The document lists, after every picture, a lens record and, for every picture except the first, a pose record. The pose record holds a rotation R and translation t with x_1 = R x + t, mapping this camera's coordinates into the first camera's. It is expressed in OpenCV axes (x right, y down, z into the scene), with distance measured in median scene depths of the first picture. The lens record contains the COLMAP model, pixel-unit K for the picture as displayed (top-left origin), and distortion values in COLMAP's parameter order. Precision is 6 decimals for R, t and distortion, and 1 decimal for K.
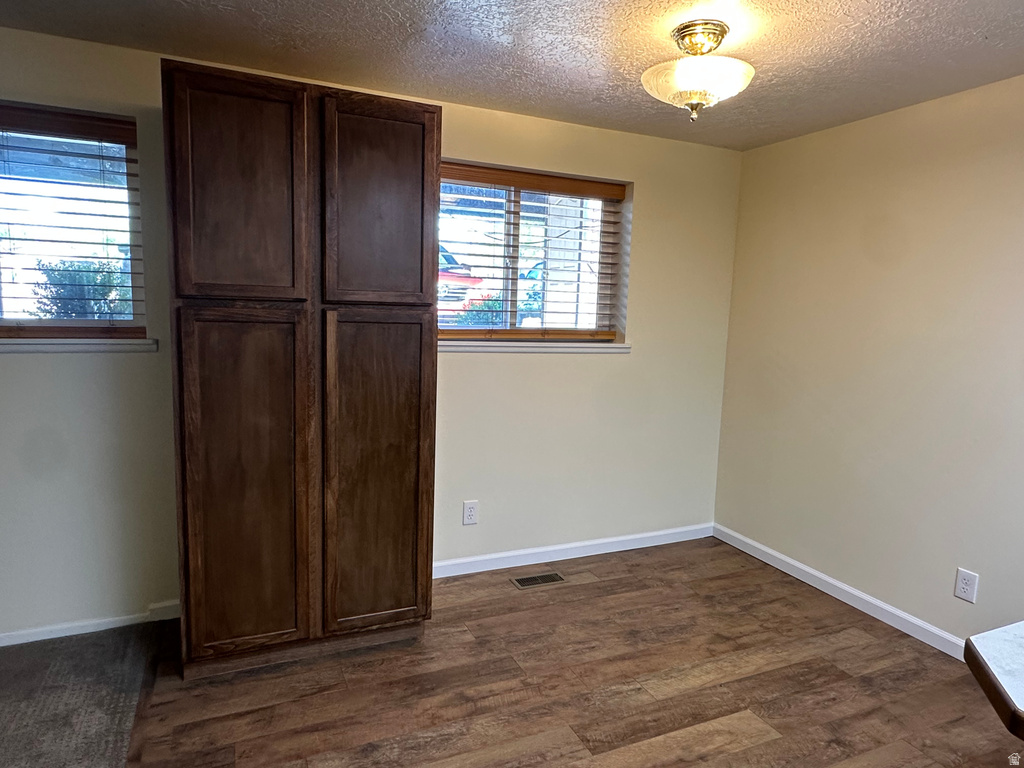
lens RADIAL K [[636.3, 0, 487.0], [0, 636.3, 385.5], [0, 0, 1]] dist [-0.004952, 0.002686]
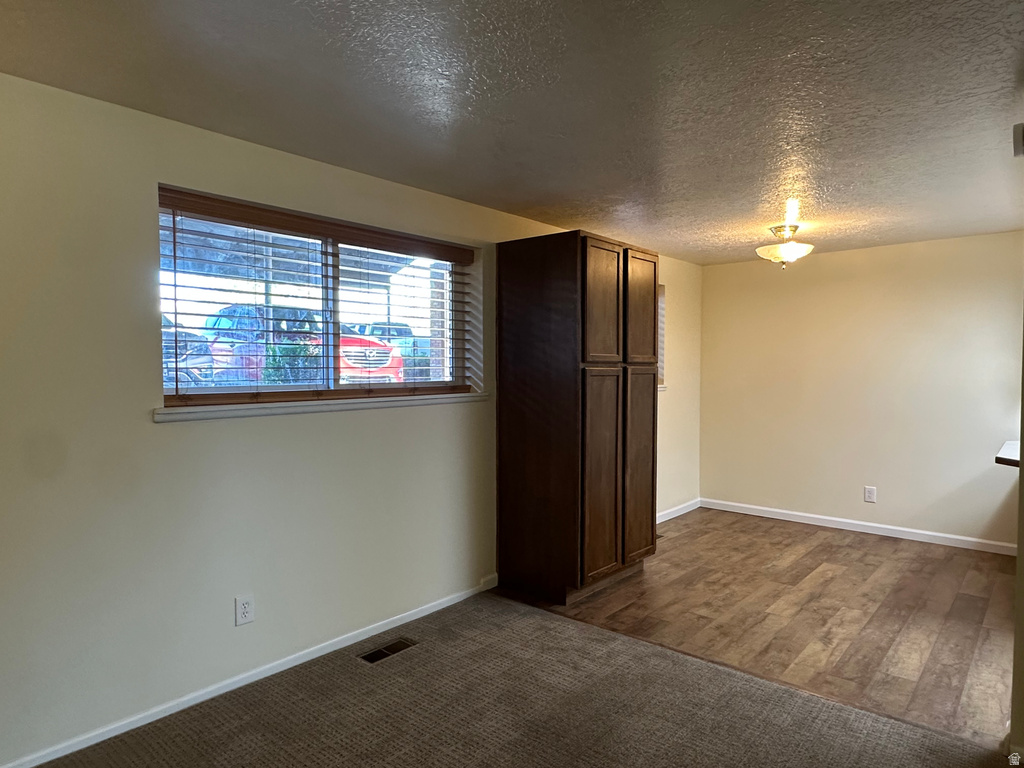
lens RADIAL K [[636.3, 0, 502.0], [0, 636.3, 385.8], [0, 0, 1]] dist [-0.004952, 0.002686]
pose [[0.907099, -0.045259, 0.418478, -1.149044], [0.082408, 0.994058, -0.071121, 0.022946], [-0.412772, 0.099000, 0.905438, -0.374221]]
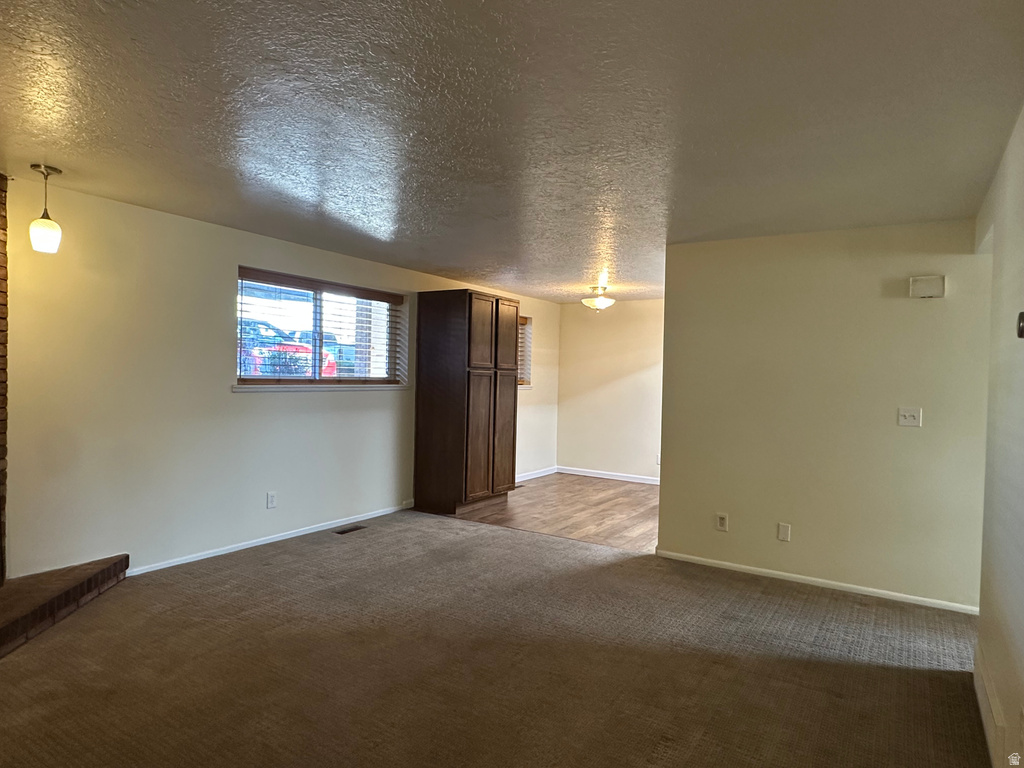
lens RADIAL K [[636.3, 0, 517.1], [0, 636.3, 386.3], [0, 0, 1]] dist [-0.004952, 0.002686]
pose [[0.830146, -0.020647, 0.557163, -1.561806], [0.073316, 0.994679, -0.072377, 0.140228], [-0.552704, 0.100932, 0.827243, -1.222826]]
